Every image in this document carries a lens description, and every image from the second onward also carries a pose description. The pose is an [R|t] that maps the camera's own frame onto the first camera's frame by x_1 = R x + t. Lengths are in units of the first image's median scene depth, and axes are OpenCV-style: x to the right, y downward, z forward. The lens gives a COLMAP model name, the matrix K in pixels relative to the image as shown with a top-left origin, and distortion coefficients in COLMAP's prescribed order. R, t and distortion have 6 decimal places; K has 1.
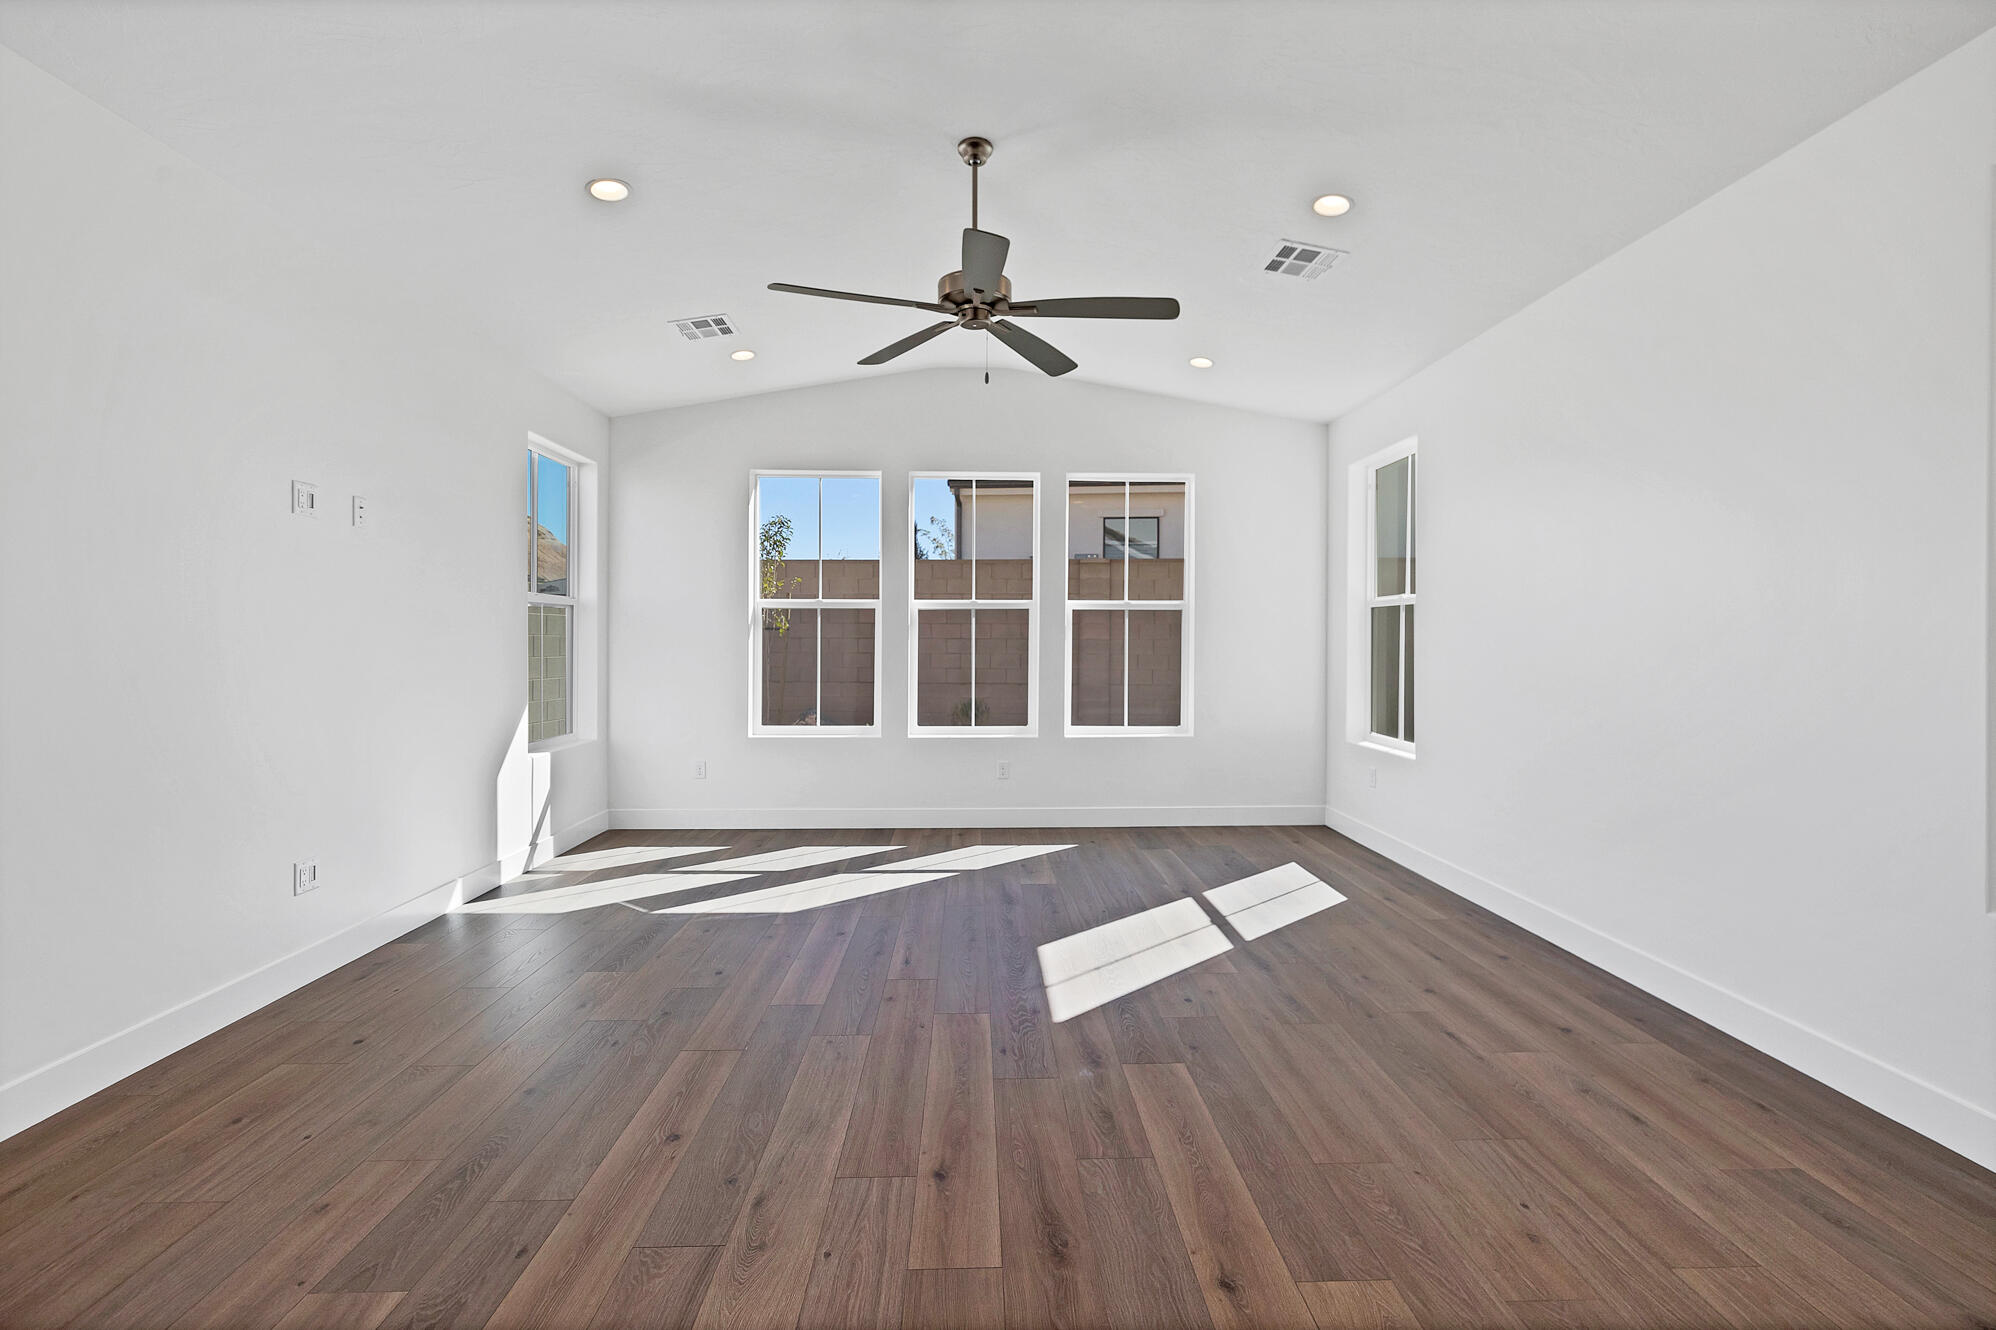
lens RADIAL K [[866.2, 0, 1001.7], [0, 866.2, 650.7], [0, 0, 1]] dist [0.002934, 0.000742]
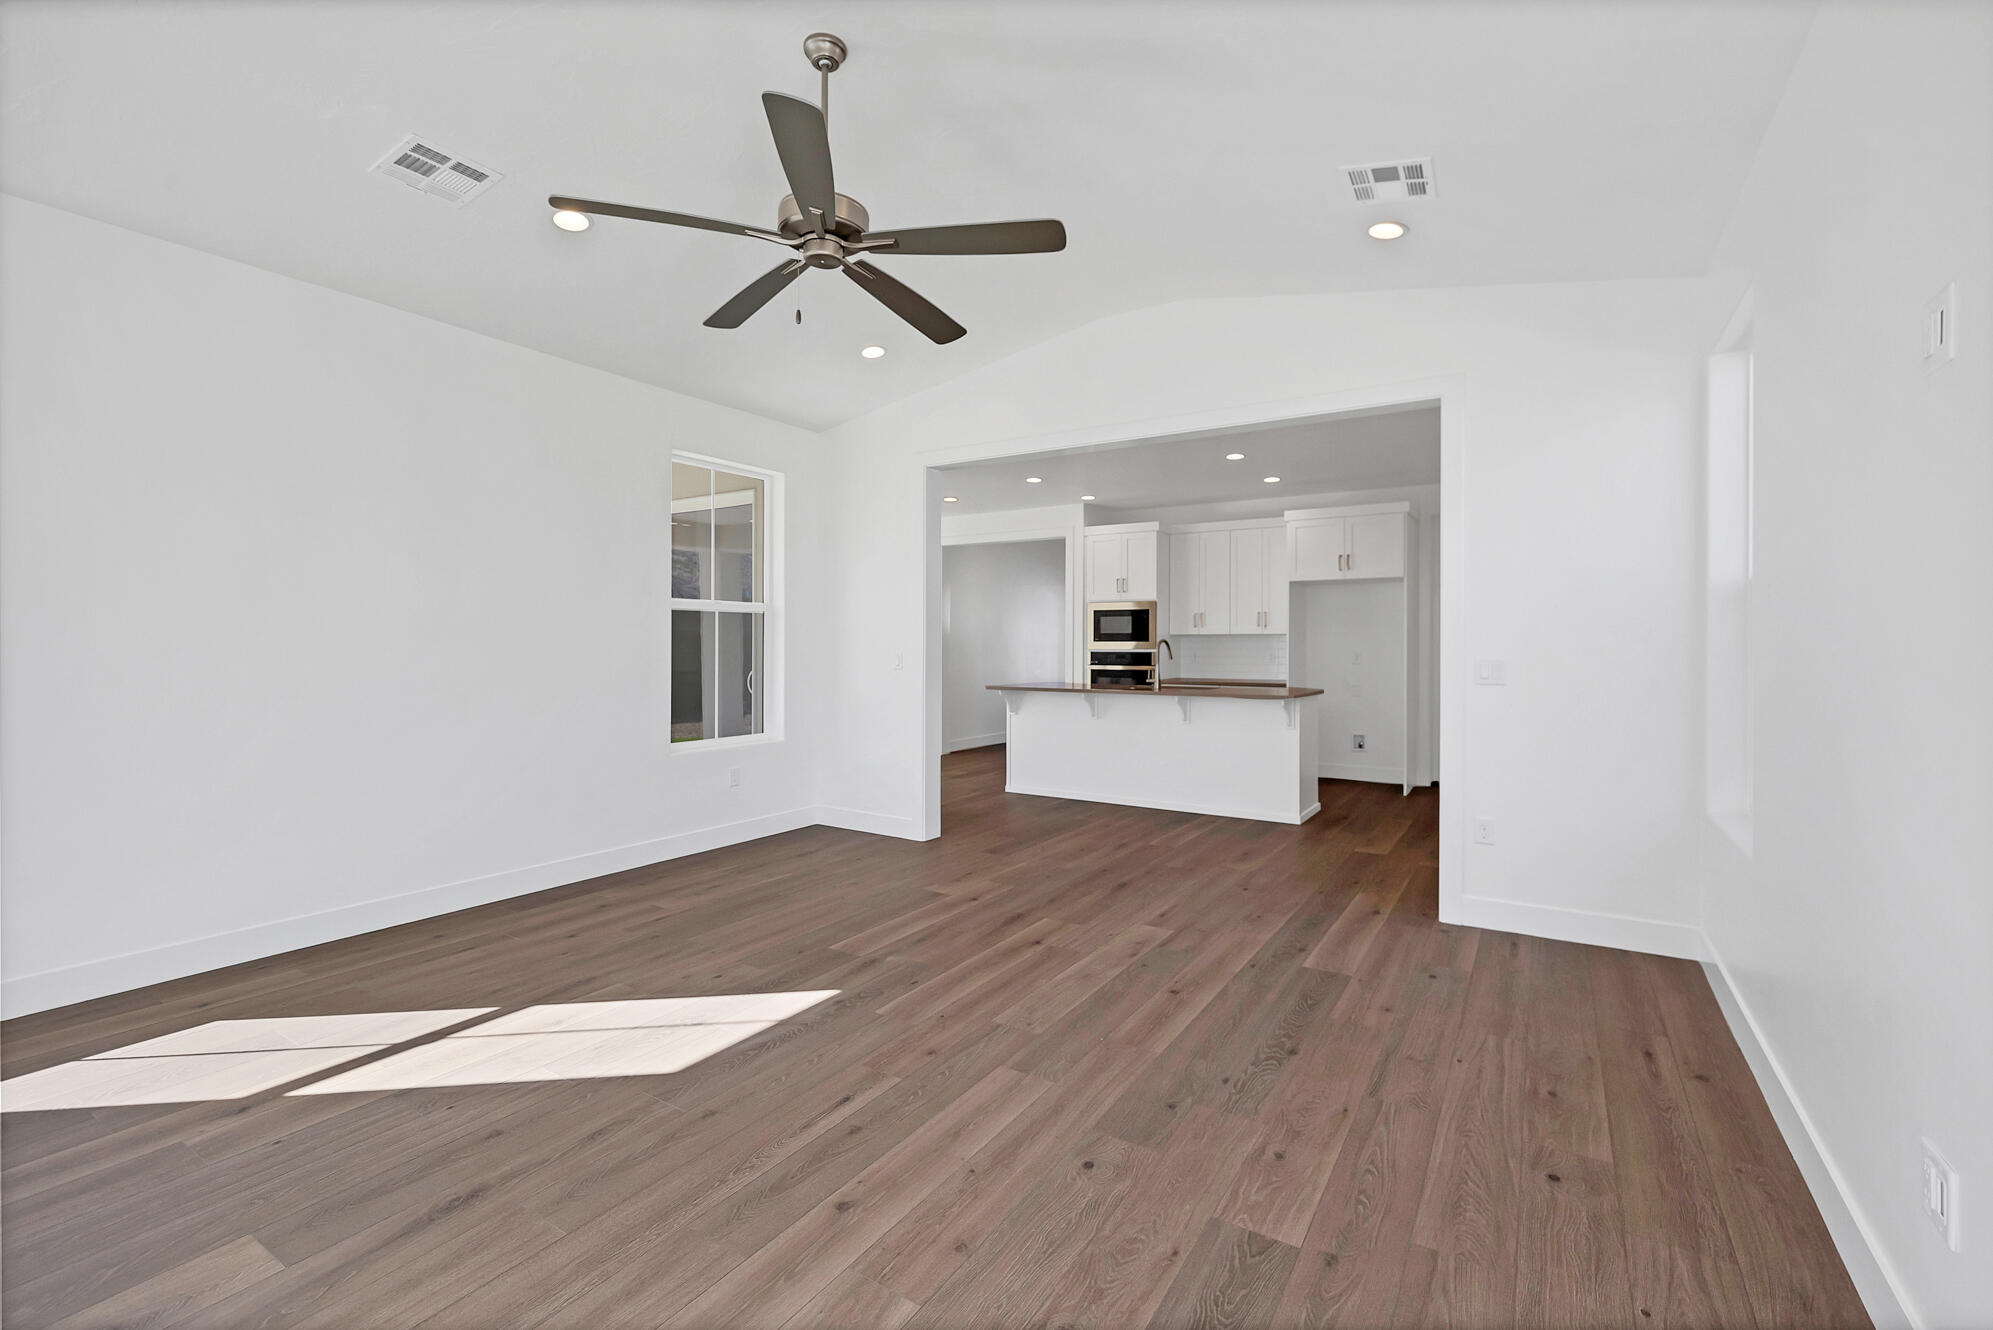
lens RADIAL K [[864.9, 0, 1002.2], [0, 864.9, 648.2], [0, 0, 1]] dist [0.002934, 0.000742]
pose [[-0.826558, -0.006789, 0.562810, -0.729876], [-0.000248, 0.999932, 0.011697, -0.020506], [-0.562851, 0.009529, -0.826503, 1.806045]]
